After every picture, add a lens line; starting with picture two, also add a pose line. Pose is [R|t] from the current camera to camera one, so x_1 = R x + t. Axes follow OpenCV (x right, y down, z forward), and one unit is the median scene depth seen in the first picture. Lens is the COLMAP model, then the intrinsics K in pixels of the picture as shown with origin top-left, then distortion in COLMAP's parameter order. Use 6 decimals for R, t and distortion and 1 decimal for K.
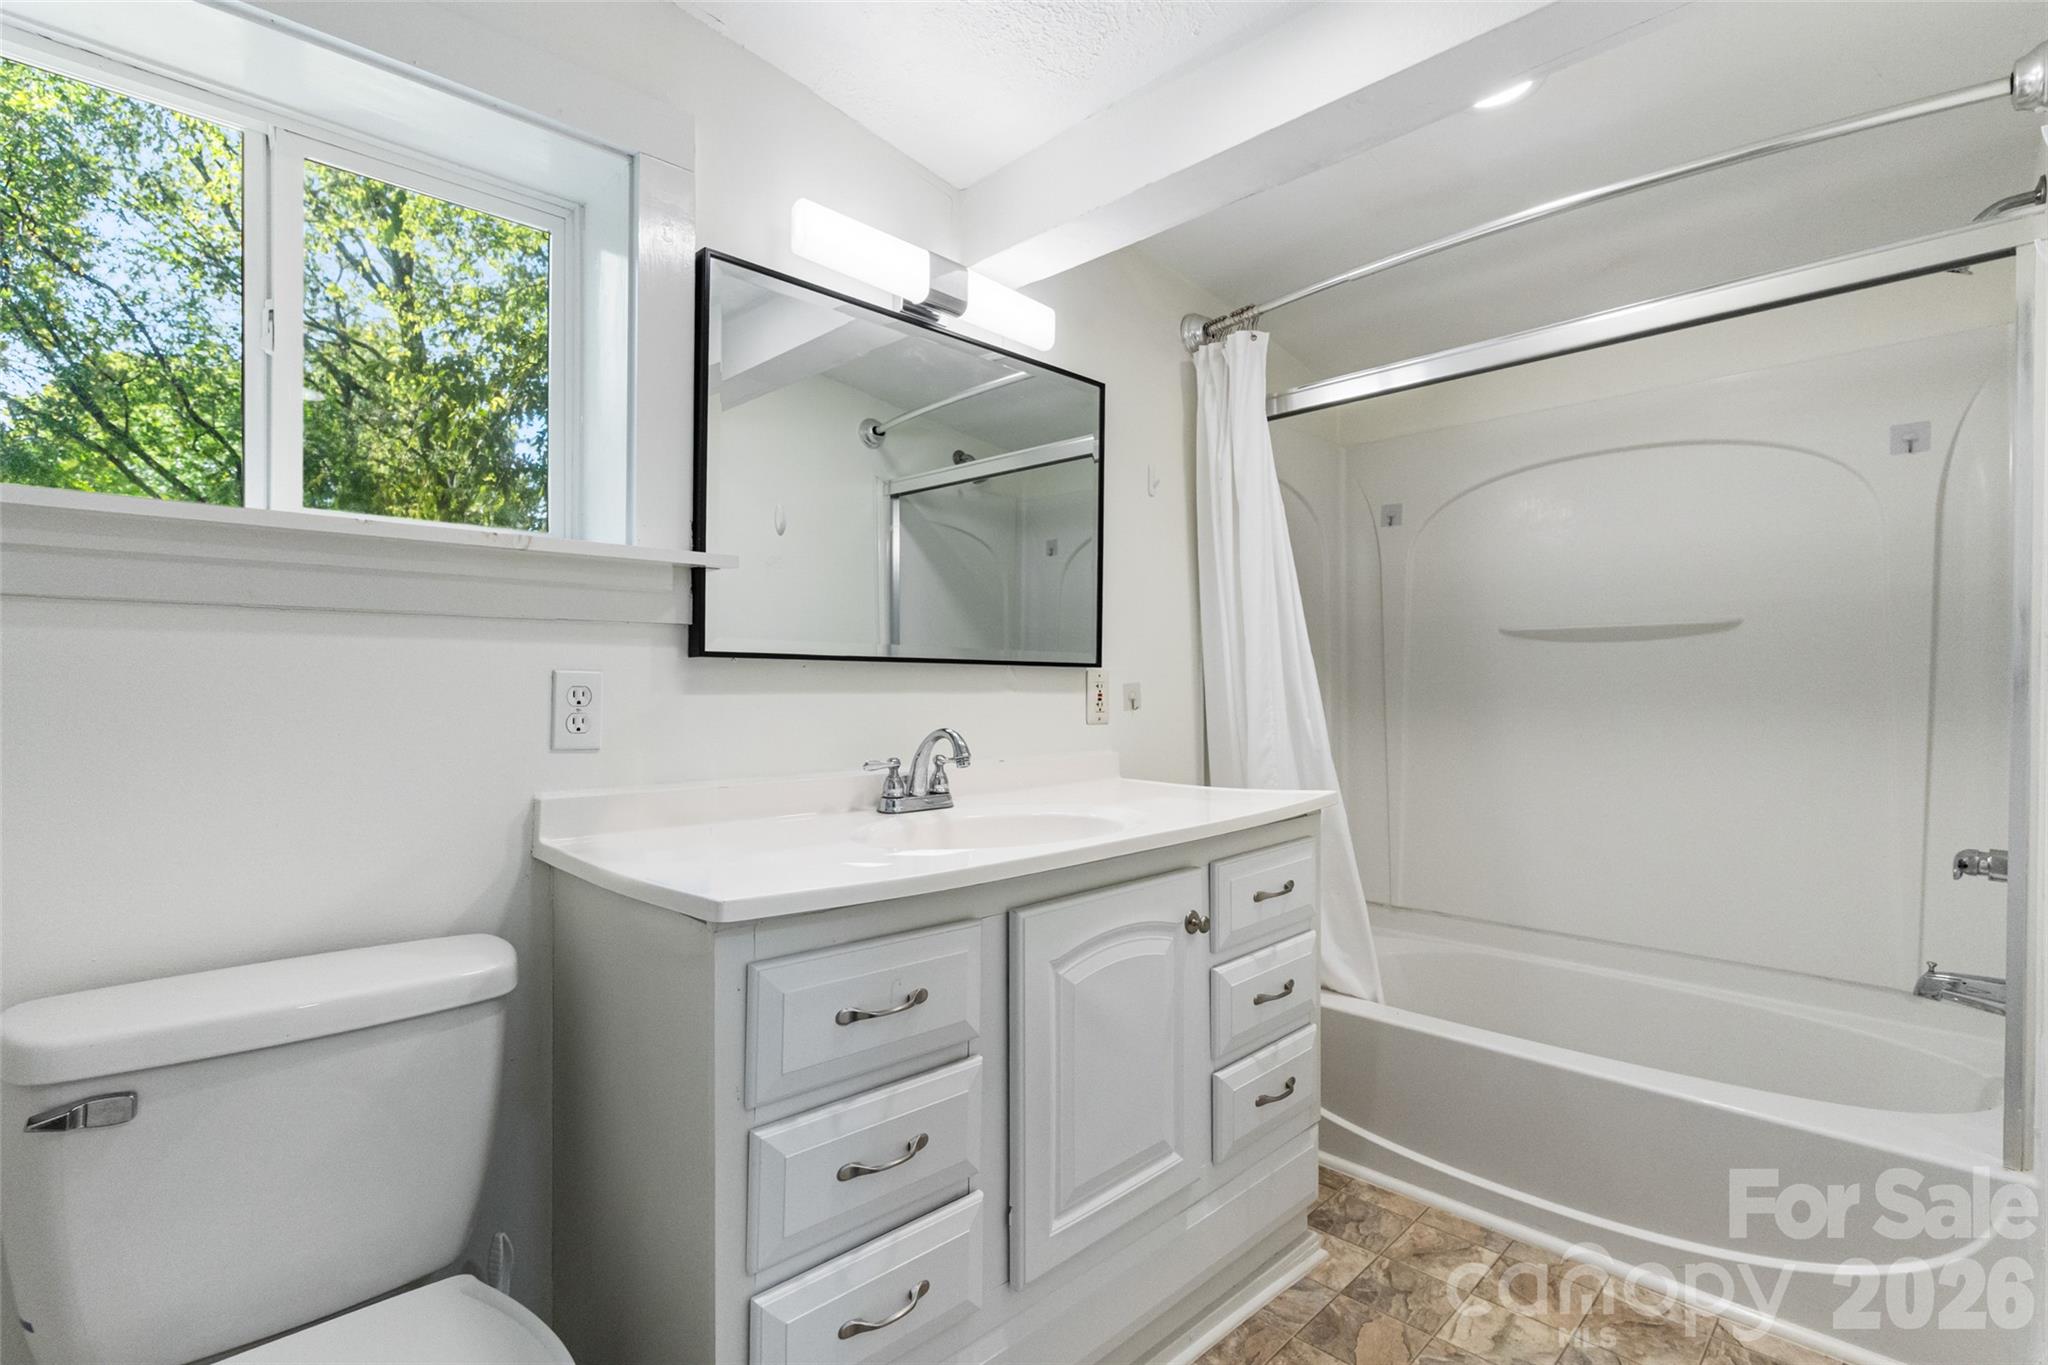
lens RADIAL K [[959.6, 0, 1023.1], [0, 959.6, 683.6], [0, 0, 1]] dist [-0.006050, 0.001650]
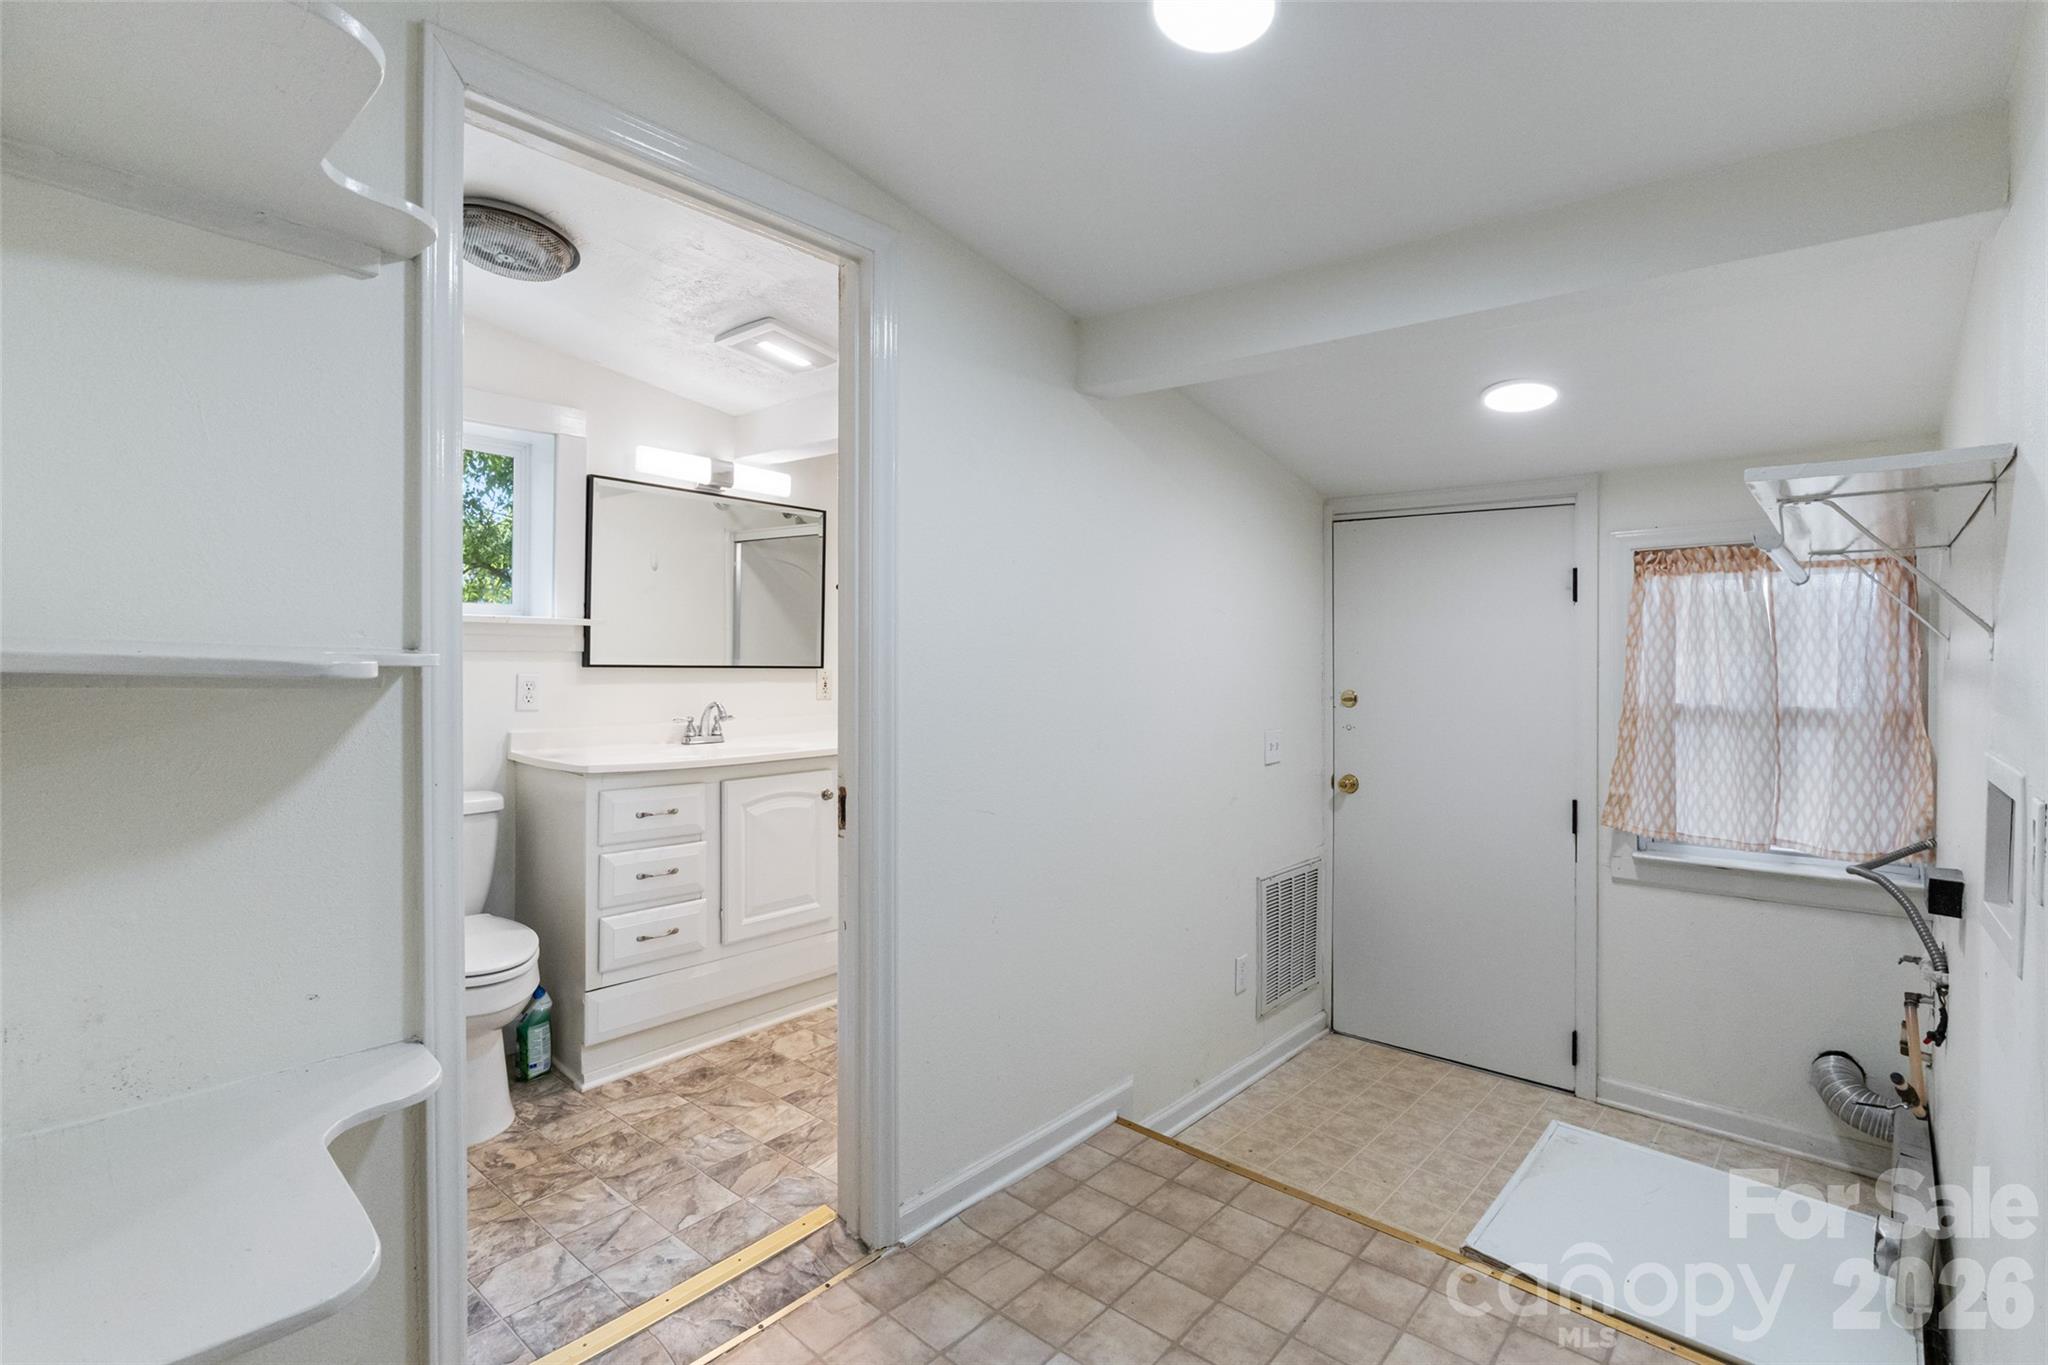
lens RADIAL K [[959.6, 0, 1027.0], [0, 959.6, 667.4], [0, 0, 1]] dist [-0.006050, 0.001650]
pose [[0.997071, 0.012935, 0.075377, 0.479606], [-0.014018, 0.999806, 0.013864, -0.072082], [-0.075183, -0.014880, 0.997059, -1.205795]]
